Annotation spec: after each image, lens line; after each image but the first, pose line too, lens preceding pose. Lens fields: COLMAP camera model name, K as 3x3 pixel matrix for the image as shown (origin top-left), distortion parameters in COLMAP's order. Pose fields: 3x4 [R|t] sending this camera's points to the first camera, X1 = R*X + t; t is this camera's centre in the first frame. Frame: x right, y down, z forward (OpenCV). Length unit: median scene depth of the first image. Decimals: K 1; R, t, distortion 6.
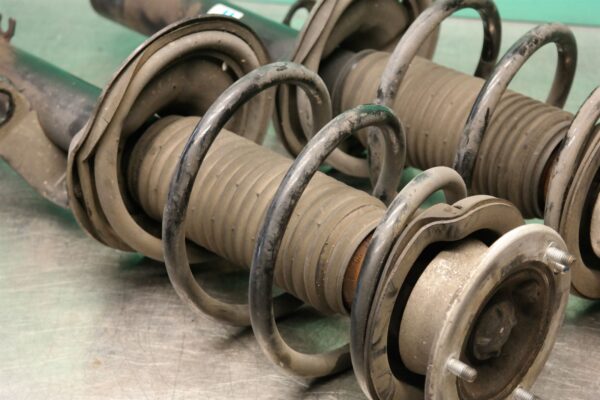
lens RADIAL K [[1339.2, 0, 300.0], [0, 1339.2, 200.0], [0, 0, 1]] dist [0.351220, 0.583944]
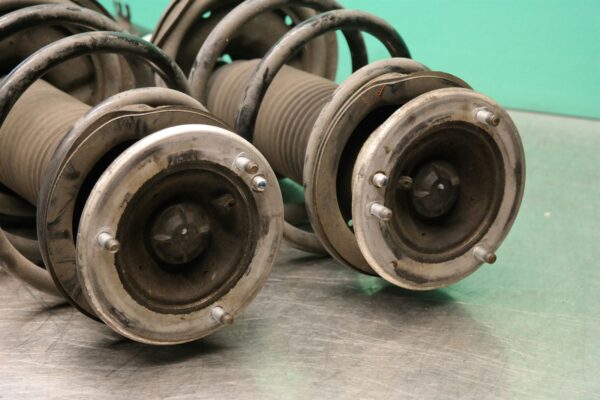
lens RADIAL K [[1339.2, 0, 300.0], [0, 1339.2, 200.0], [0, 0, 1]] dist [0.351220, 0.583944]
pose [[0.965828, 0.083300, -0.245432, 0.424652], [-0.133095, 0.971956, -0.193874, 0.228239], [0.222399, 0.219915, 0.949830, 0.042424]]
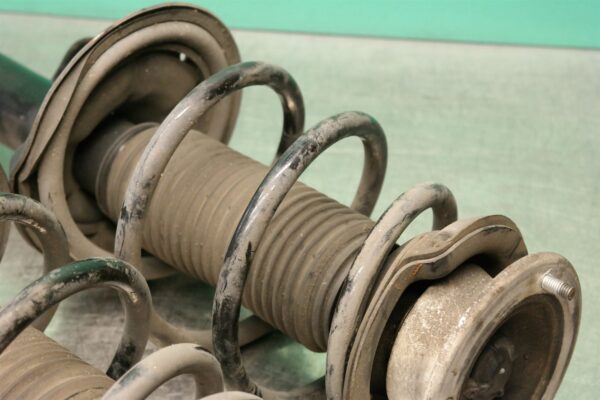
lens RADIAL K [[1339.2, 0, 300.0], [0, 1339.2, 200.0], [0, 0, 1]] dist [0.351220, 0.583944]
pose [[0.999326, -0.035771, 0.008293, 0.161797], [0.034935, 0.995748, 0.085237, -0.156161], [-0.011307, -0.084889, 0.996326, 0.234818]]
